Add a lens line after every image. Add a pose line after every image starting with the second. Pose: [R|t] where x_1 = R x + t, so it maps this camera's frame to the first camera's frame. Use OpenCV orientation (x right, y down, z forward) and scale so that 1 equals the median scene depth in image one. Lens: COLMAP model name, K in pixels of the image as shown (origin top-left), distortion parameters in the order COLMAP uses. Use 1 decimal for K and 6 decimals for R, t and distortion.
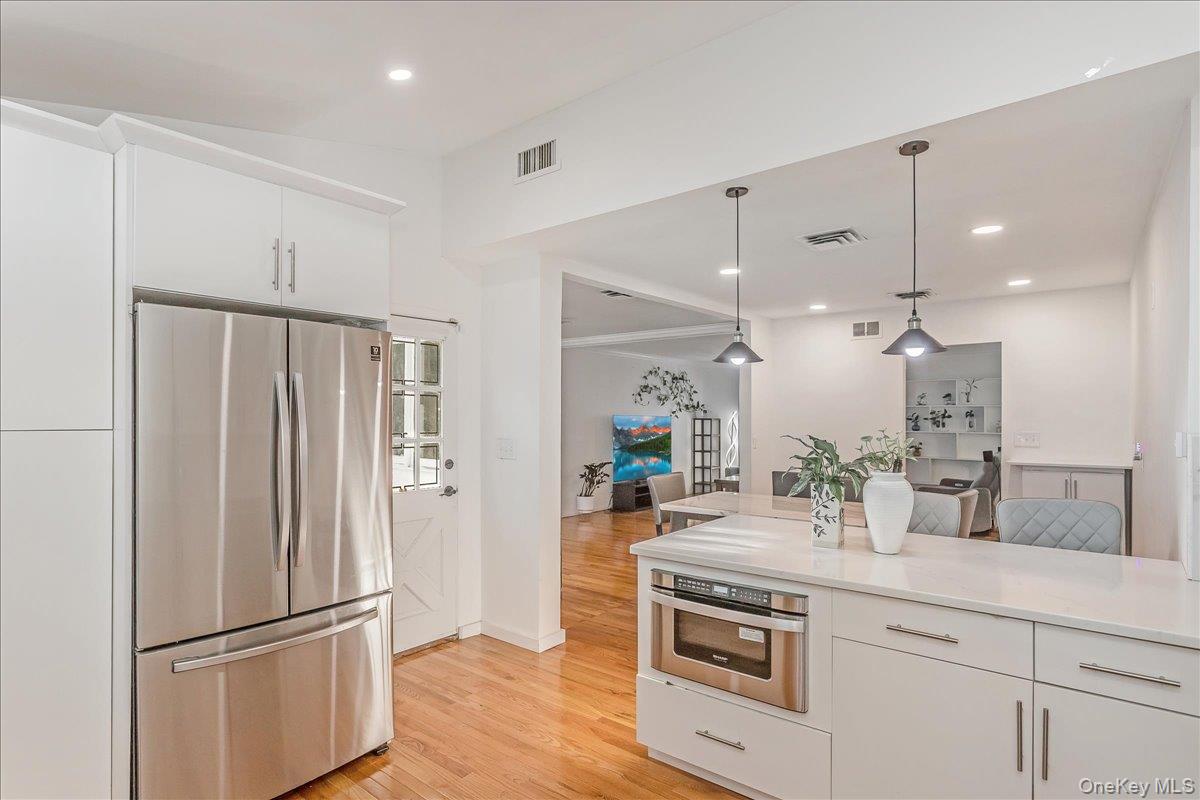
lens RADIAL K [[622.0, 0, 602.9], [0, 622.0, 394.1], [0, 0, 1]] dist [-0.005567, -0.000444]
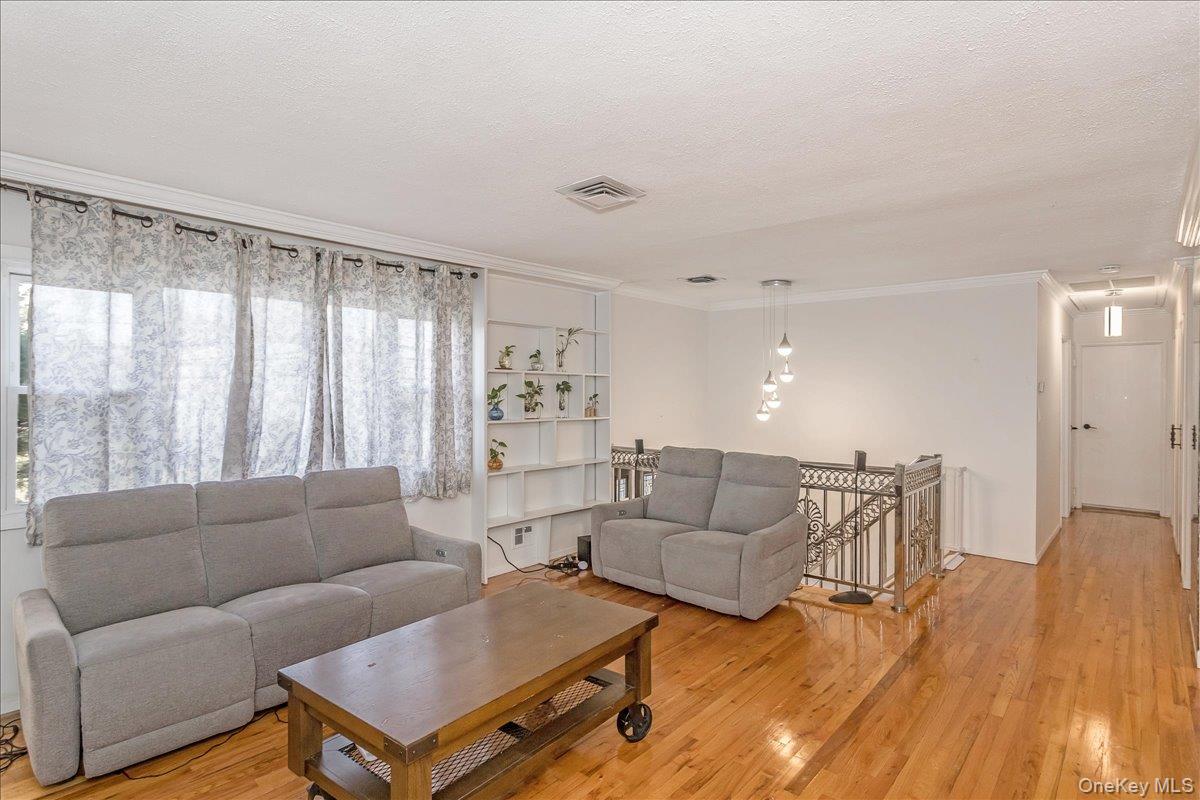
lens RADIAL K [[622.0, 0, 602.9], [0, 622.0, 394.1], [0, 0, 1]] dist [-0.005567, -0.000444]
pose [[0.056256, -0.009628, 0.998370, 0.002579], [-0.044038, 0.998956, 0.012115, 0.027897], [-0.997445, -0.044648, 0.055774, 0.878401]]
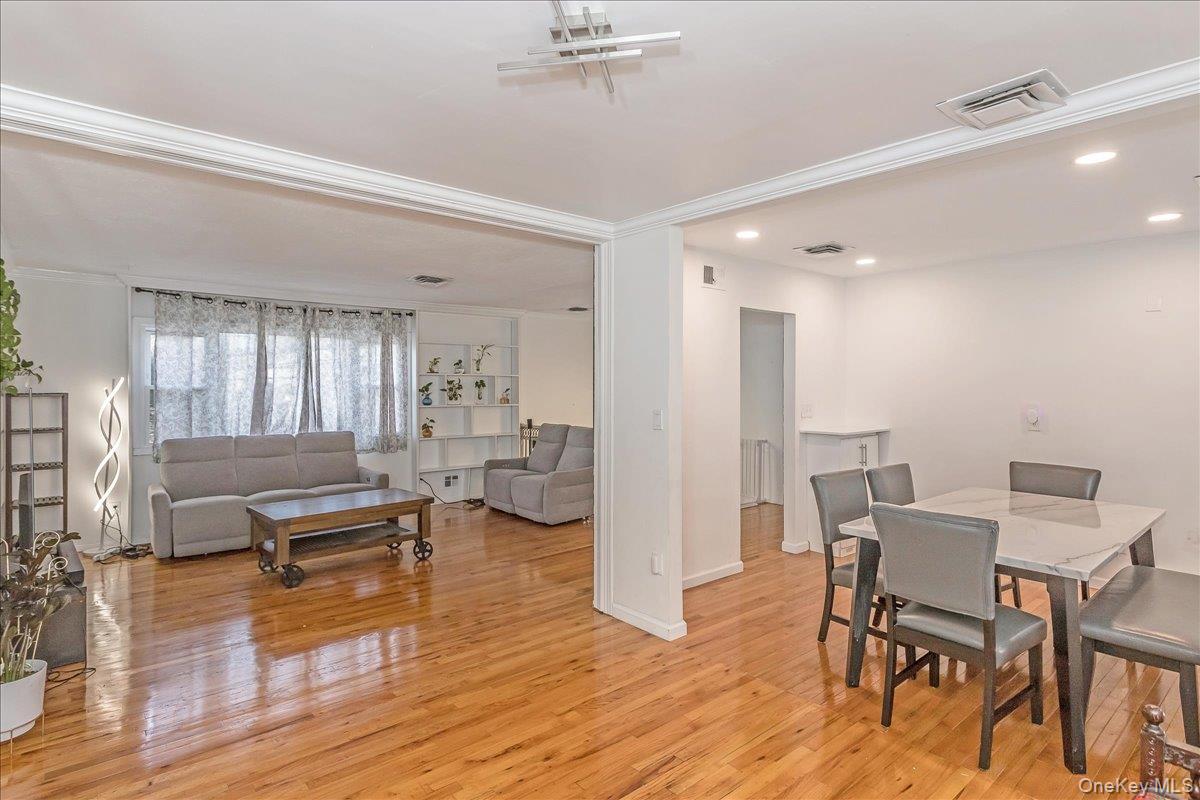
lens RADIAL K [[611.5, 0, 598.4], [0, 611.5, 391.7], [0, 0, 1]] dist [0.003496, 0.000483]
pose [[0.189168, -0.017485, 0.981789, -0.221420], [-0.041803, 0.998792, 0.025842, 0.012382], [-0.981055, -0.045930, 0.188208, 0.632849]]
